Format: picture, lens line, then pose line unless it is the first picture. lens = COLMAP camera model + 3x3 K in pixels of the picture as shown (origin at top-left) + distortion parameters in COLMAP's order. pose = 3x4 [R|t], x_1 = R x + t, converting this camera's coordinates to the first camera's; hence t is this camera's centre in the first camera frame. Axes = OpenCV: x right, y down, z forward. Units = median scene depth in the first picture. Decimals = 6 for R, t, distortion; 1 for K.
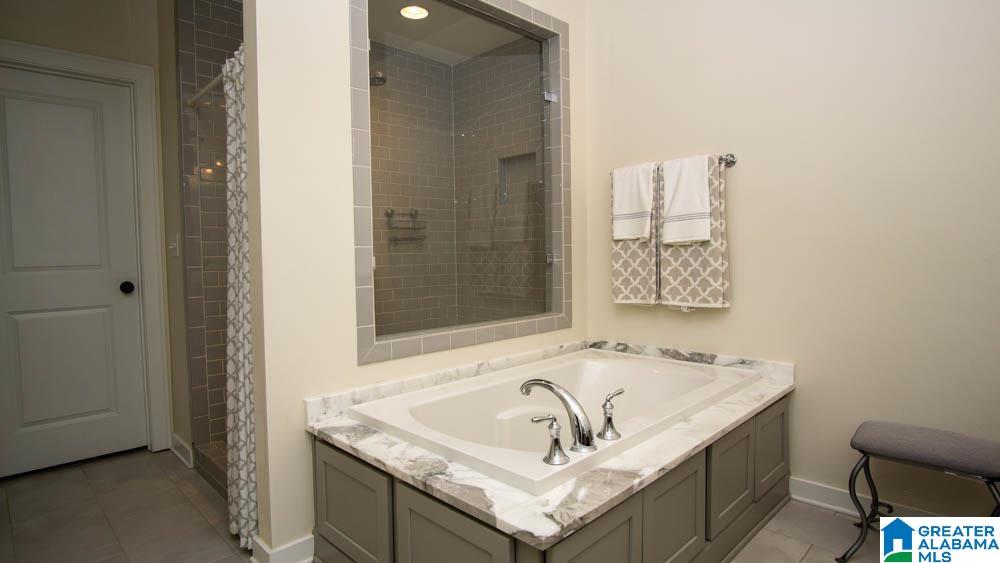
lens RADIAL K [[530.1, 0, 500.7], [0, 530.1, 273.3], [0, 0, 1]] dist [-0.028415, 0.000828]
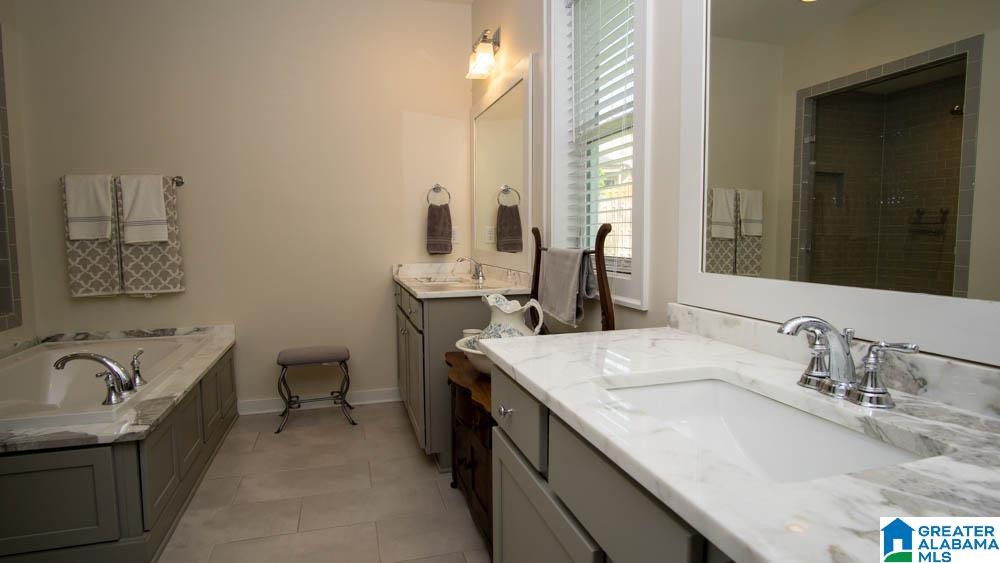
lens RADIAL K [[530.1, 0, 499.6], [0, 530.1, 278.9], [0, 0, 1]] dist [-0.028415, 0.000828]
pose [[0.472781, -0.062426, 0.878966, -0.351115], [0.035993, 0.998023, 0.051522, -0.006246], [-0.880445, 0.007278, 0.474093, -0.331324]]
